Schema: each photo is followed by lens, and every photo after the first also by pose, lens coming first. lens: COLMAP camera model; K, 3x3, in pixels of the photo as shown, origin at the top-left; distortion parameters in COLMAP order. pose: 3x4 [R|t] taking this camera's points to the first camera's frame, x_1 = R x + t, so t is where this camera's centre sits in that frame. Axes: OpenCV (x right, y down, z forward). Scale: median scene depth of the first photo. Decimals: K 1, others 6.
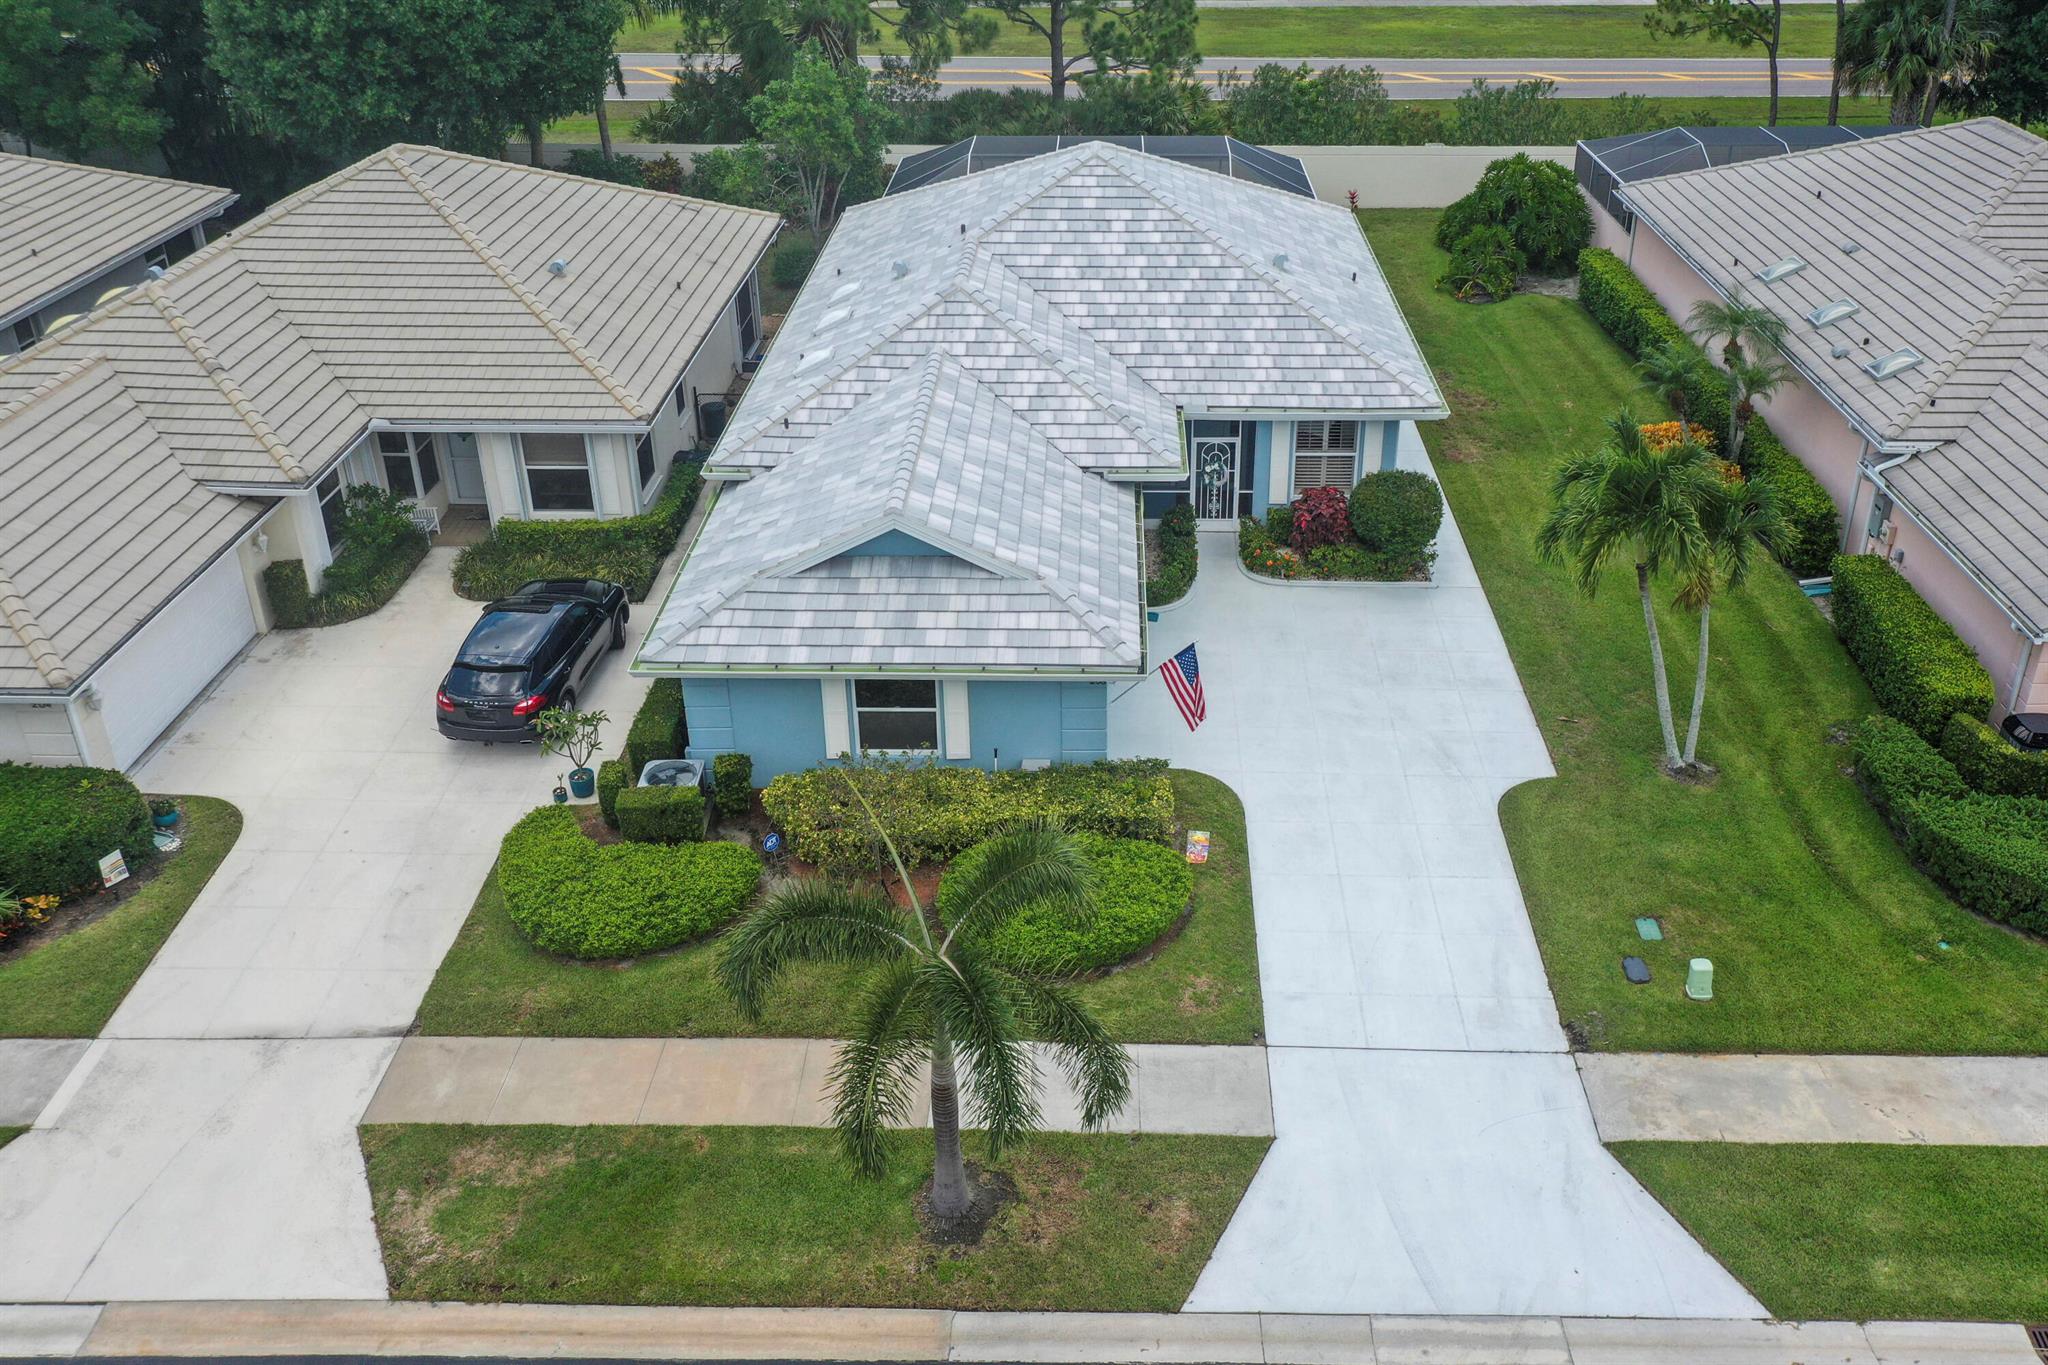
lens RADIAL K [[1681.3, 0, 1130.4], [0, 1681.3, 552.6], [0, 0, 1]] dist [0.030392, -0.000650]
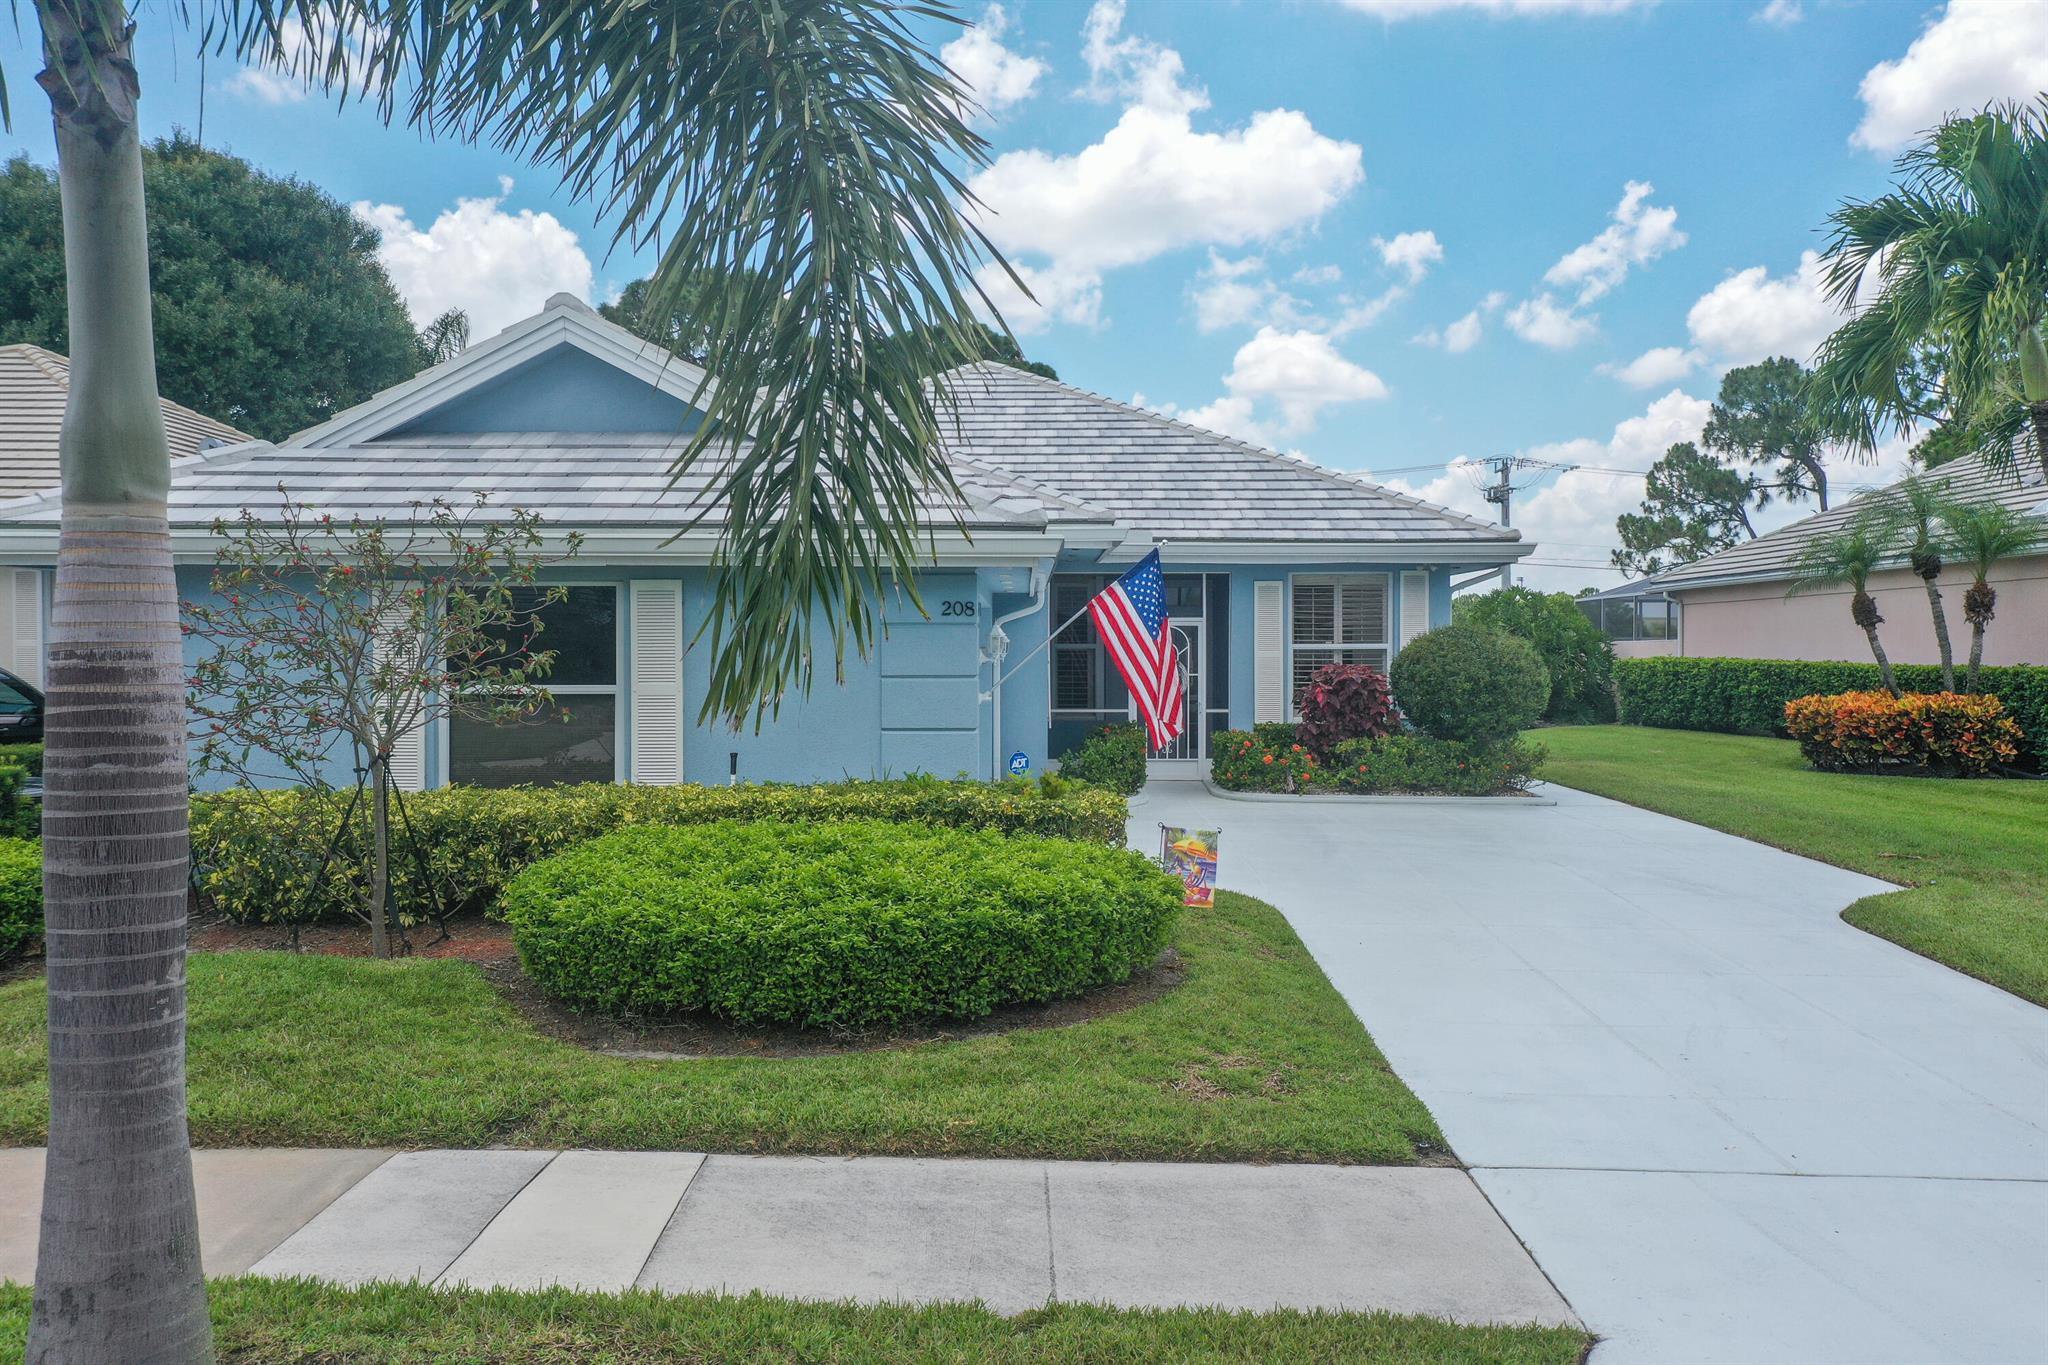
lens RADIAL K [[1633.8, 0, 1024.0], [0, 1633.8, 682.5], [0, 0, 1]] dist [0.036090, 0.000032]
pose [[0.999921, -0.007582, -0.010060, 0.002920], [0.002449, 0.900344, -0.435171, 0.244431], [0.012357, 0.435112, 0.900292, 0.491268]]
